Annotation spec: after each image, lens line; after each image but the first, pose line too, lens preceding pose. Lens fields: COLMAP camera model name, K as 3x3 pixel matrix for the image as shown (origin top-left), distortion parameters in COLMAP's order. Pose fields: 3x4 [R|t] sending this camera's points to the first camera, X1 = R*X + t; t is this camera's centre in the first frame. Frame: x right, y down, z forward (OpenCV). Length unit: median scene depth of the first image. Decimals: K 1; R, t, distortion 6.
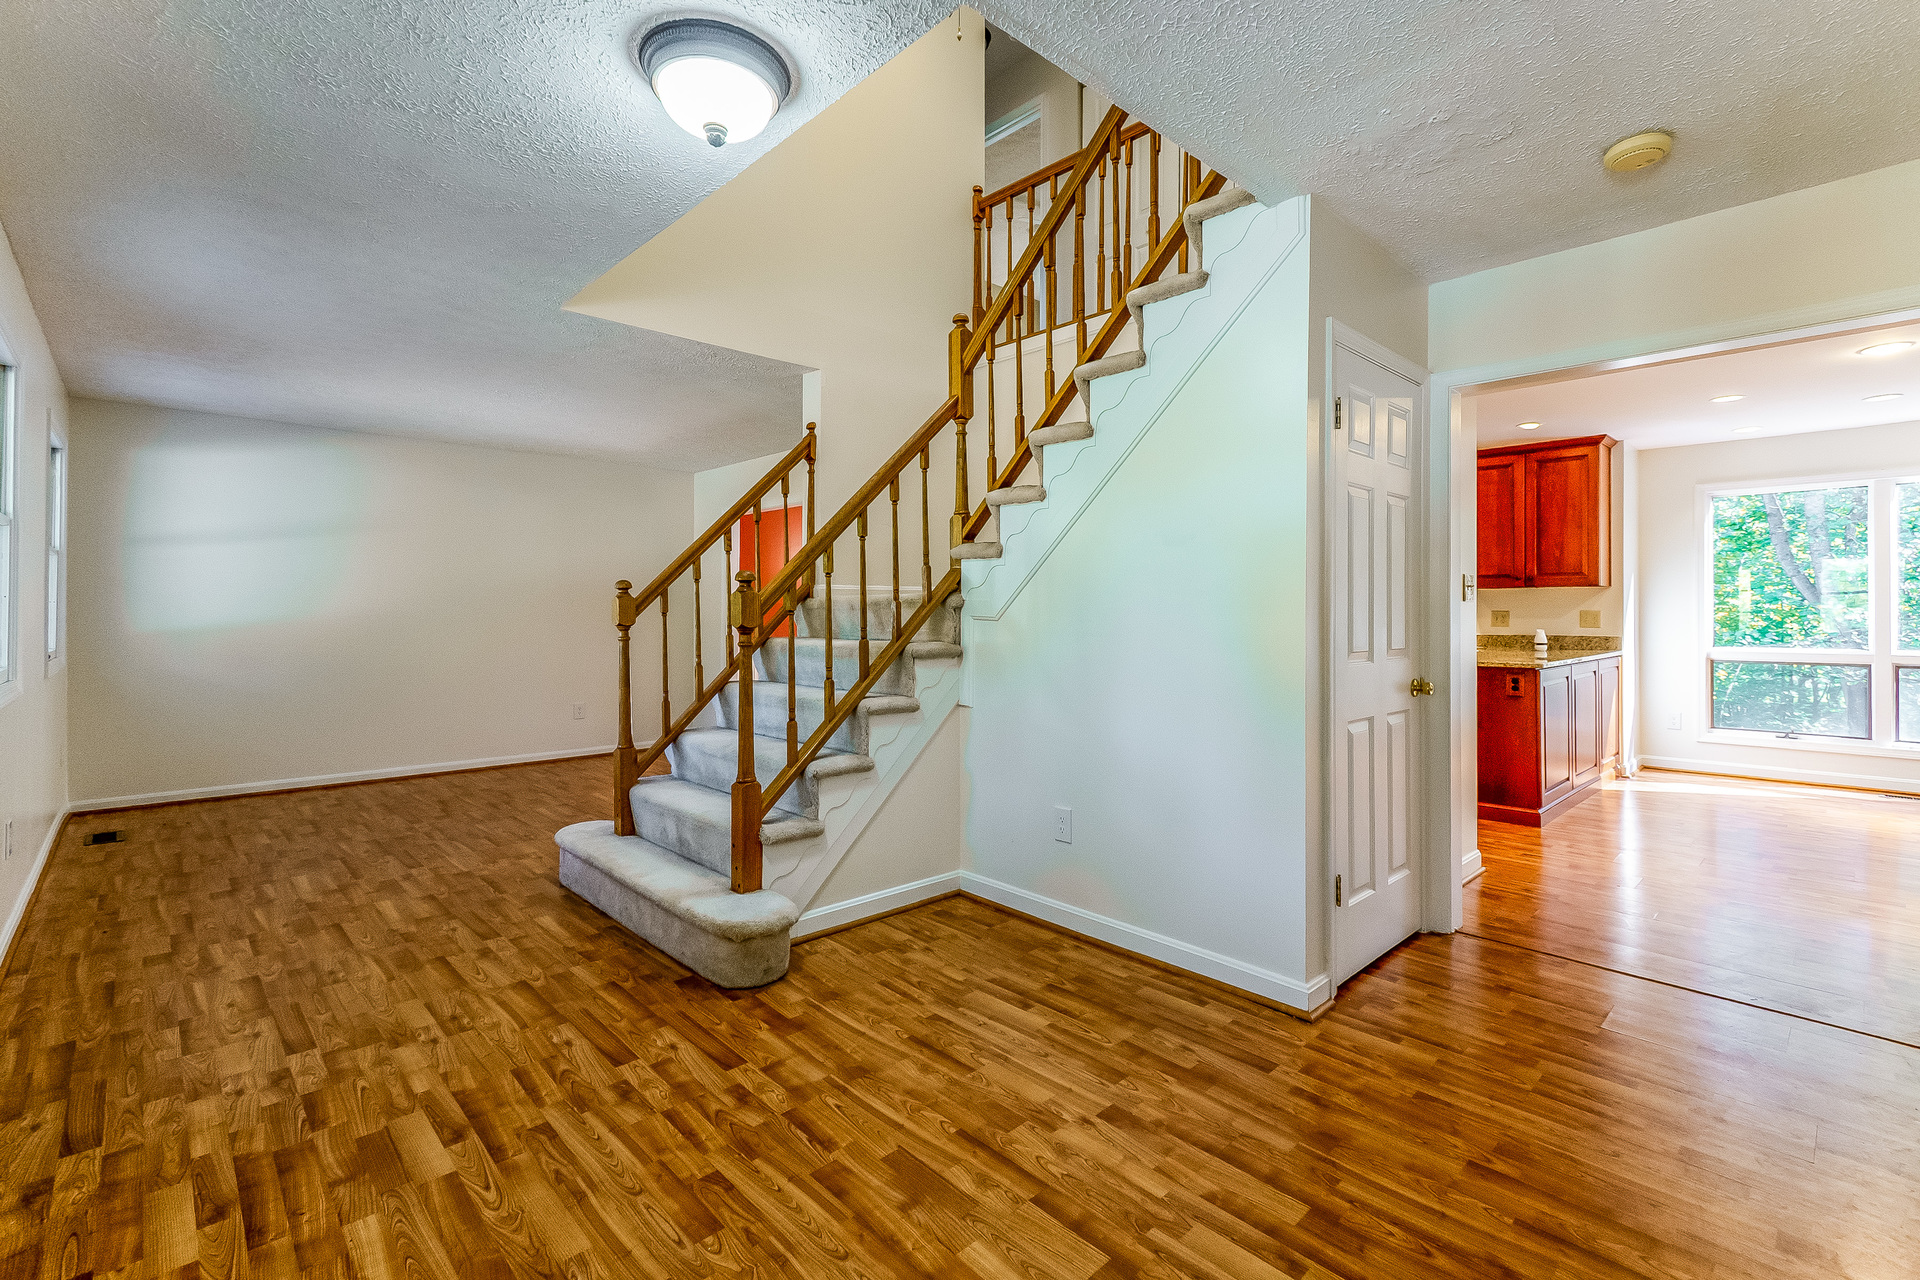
lens RADIAL K [[863.3, 0, 967.9], [0, 863.3, 599.0], [0, 0, 1]] dist [0.002170, 0.000186]
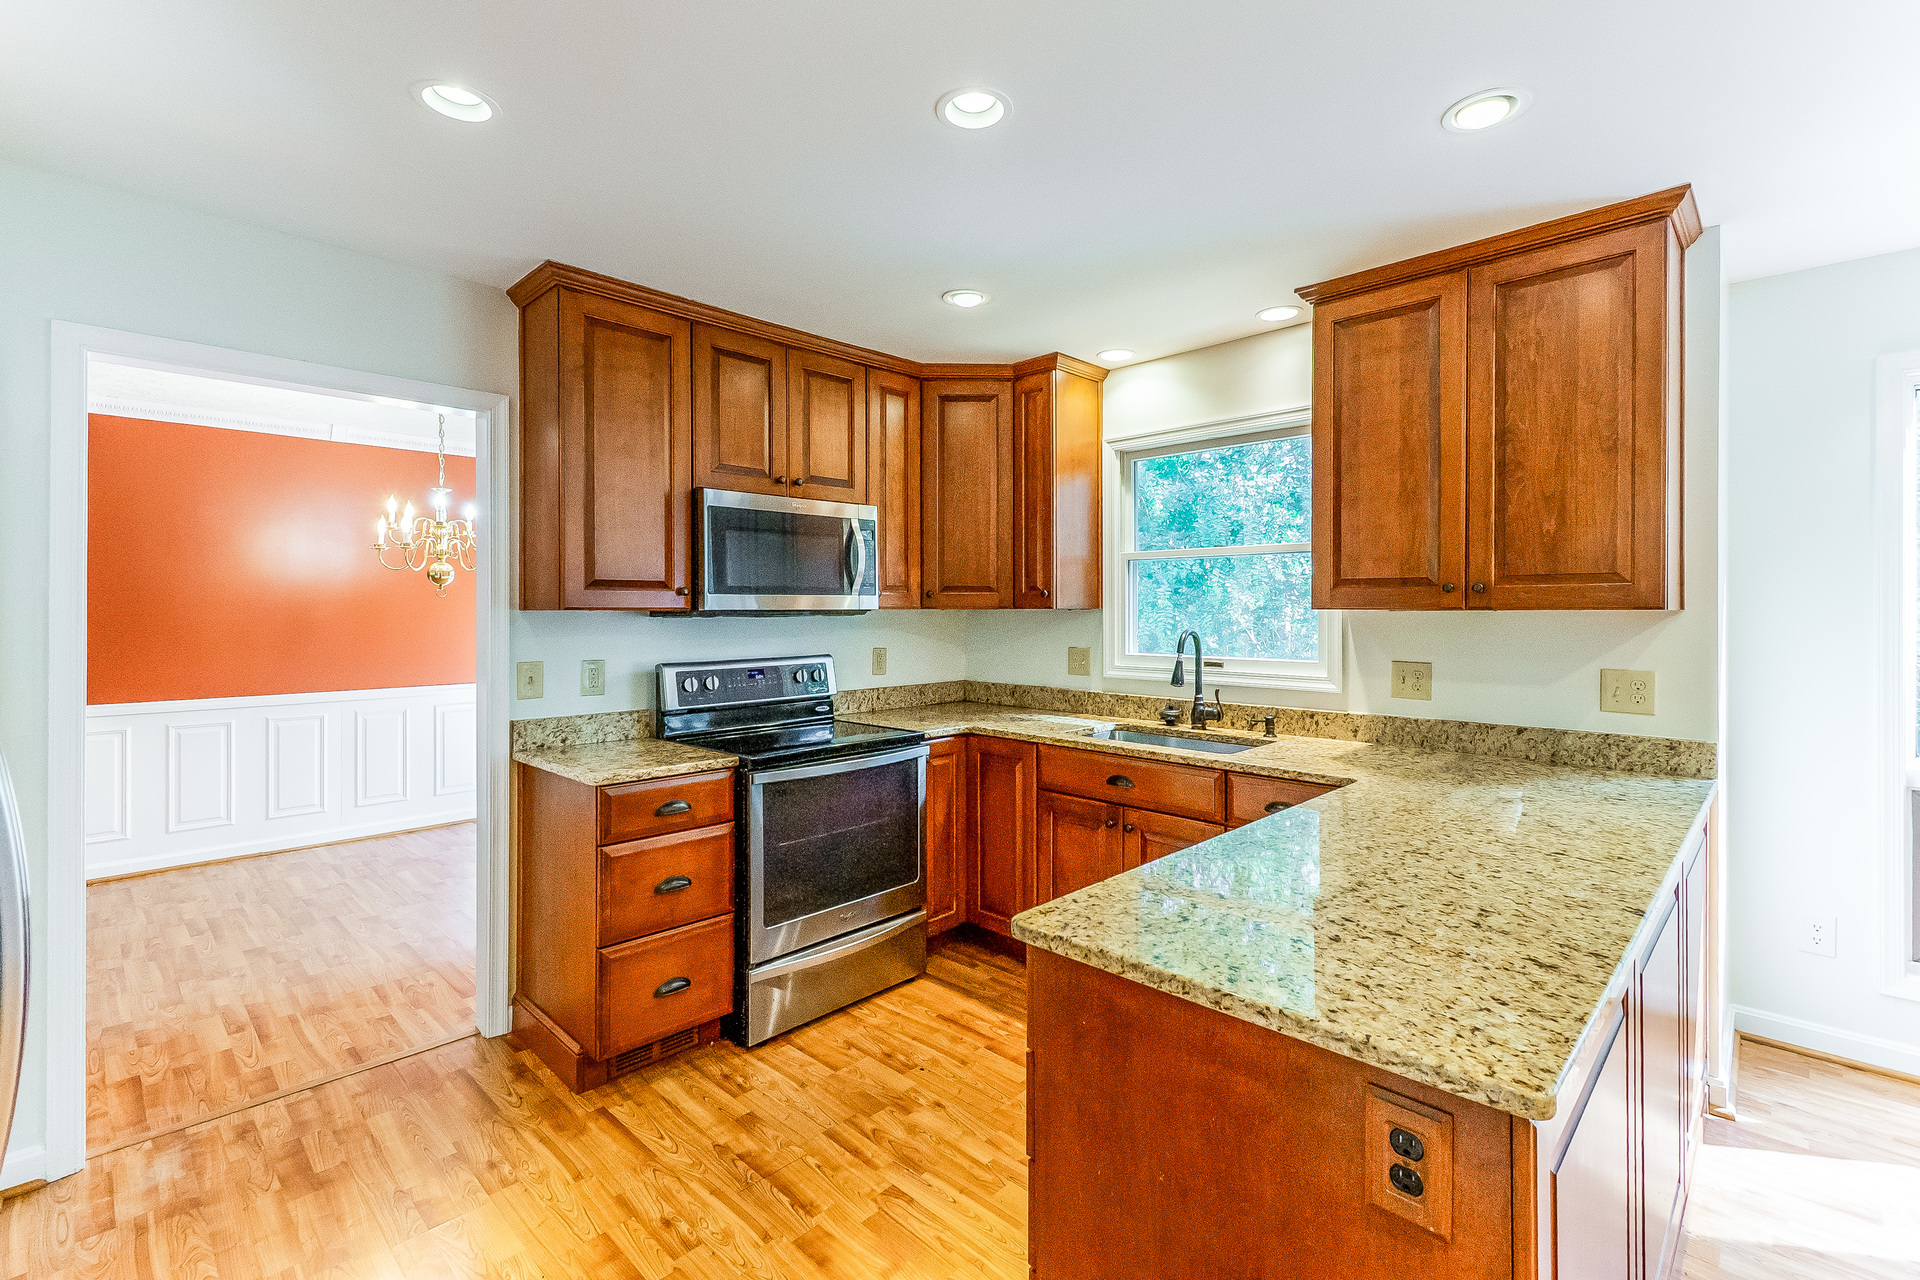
lens RADIAL K [[863.3, 0, 967.9], [0, 863.3, 599.0], [0, 0, 1]] dist [0.002170, 0.000186]
pose [[0.999010, 0.001600, 0.044455, 0.410684], [-0.001504, 0.999996, -0.002190, -0.017812], [-0.044459, 0.002121, 0.999009, 0.633002]]
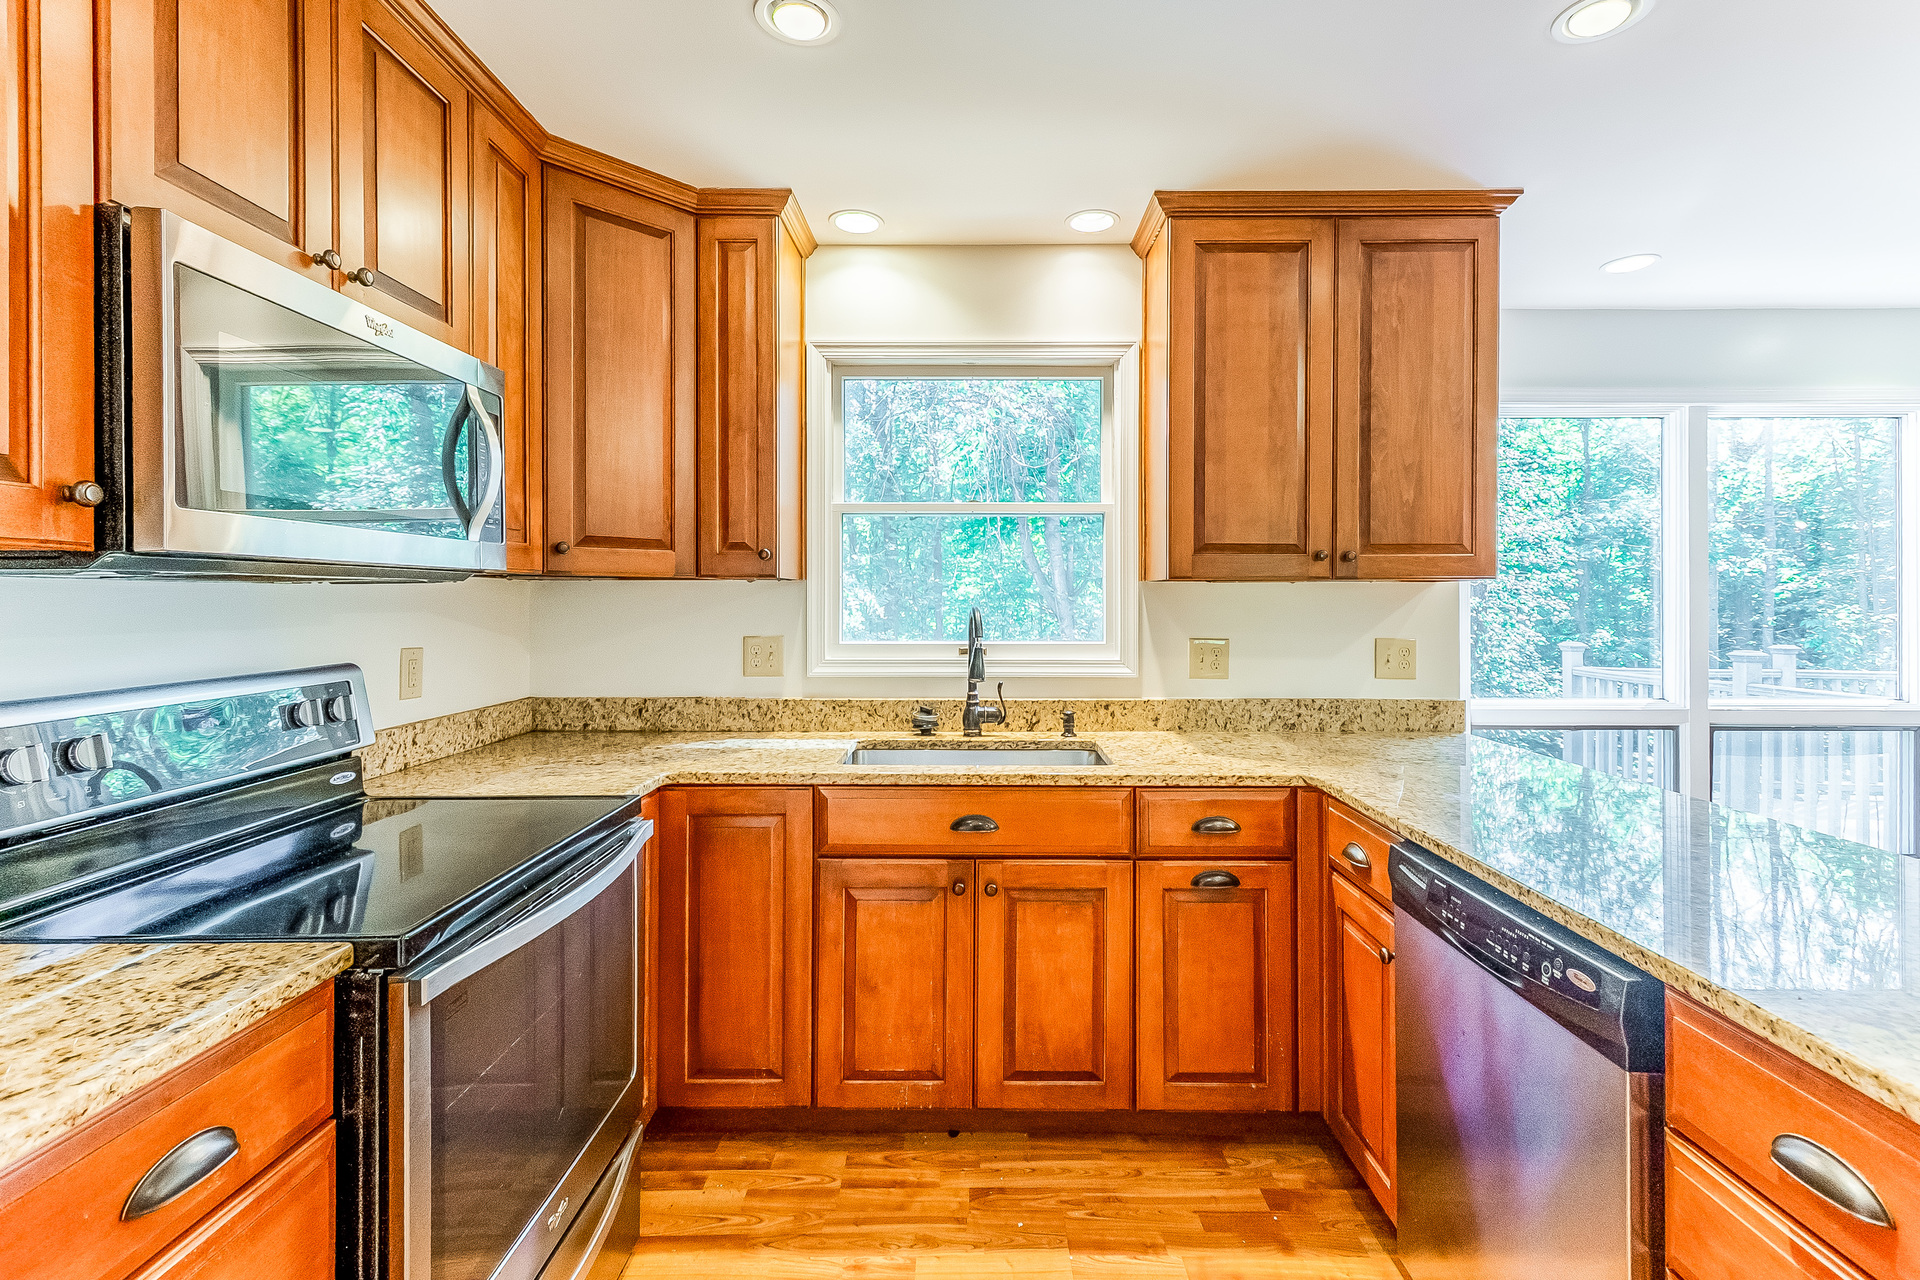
lens RADIAL K [[863.3, 0, 967.9], [0, 863.3, 599.0], [0, 0, 1]] dist [0.002170, 0.000186]
pose [[0.680893, 0.004997, 0.732366, 0.273552], [-0.008890, 0.999959, 0.001441, -0.004667], [-0.732329, -0.007492, 0.680910, 0.882524]]
